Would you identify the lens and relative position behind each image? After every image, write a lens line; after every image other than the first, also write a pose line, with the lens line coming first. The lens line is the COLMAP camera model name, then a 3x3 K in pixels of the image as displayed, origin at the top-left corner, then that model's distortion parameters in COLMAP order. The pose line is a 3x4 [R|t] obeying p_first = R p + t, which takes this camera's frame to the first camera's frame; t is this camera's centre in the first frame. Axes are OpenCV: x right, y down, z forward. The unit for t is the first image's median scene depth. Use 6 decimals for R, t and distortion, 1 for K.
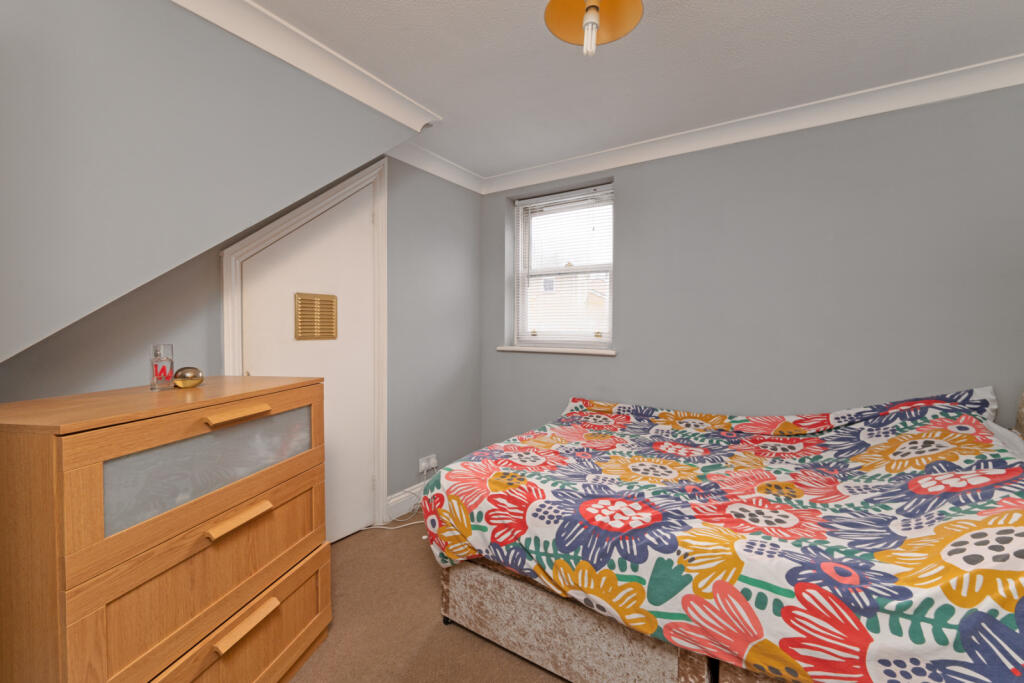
lens RADIAL K [[446.4, 0, 510.7], [0, 446.4, 337.6], [0, 0, 1]] dist [0.012073, 0.000143]
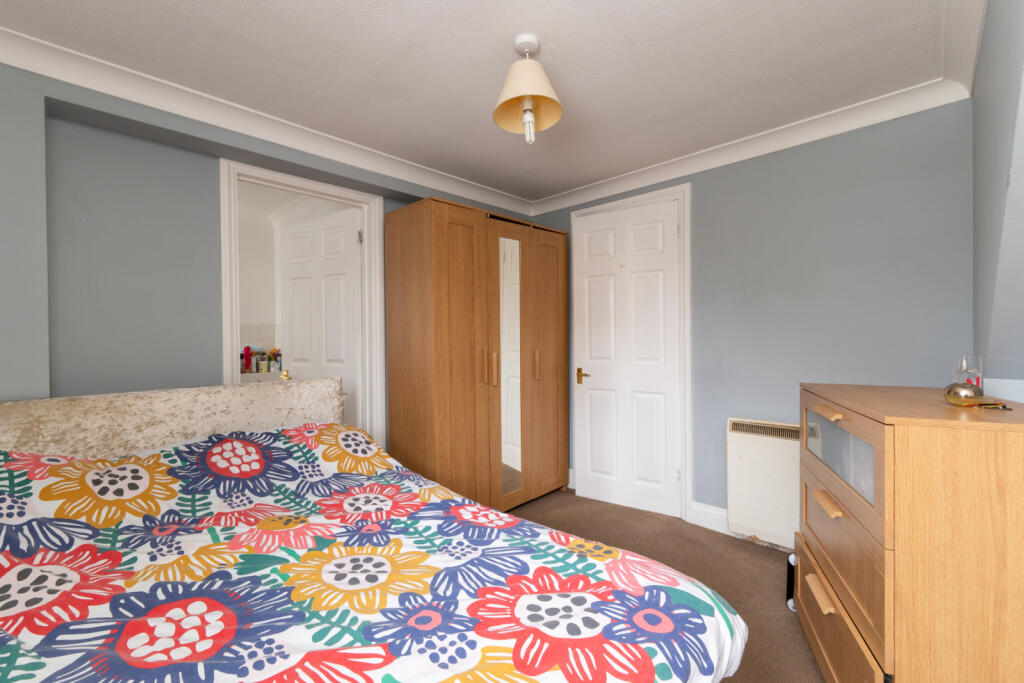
lens RADIAL K [[446.4, 0, 510.7], [0, 446.4, 337.6], [0, 0, 1]] dist [0.012073, 0.000143]
pose [[-0.996454, 0.000652, 0.084136, -0.330785], [0.006474, 0.997600, 0.068944, -0.105644], [-0.083889, 0.069244, -0.994066, 1.636352]]
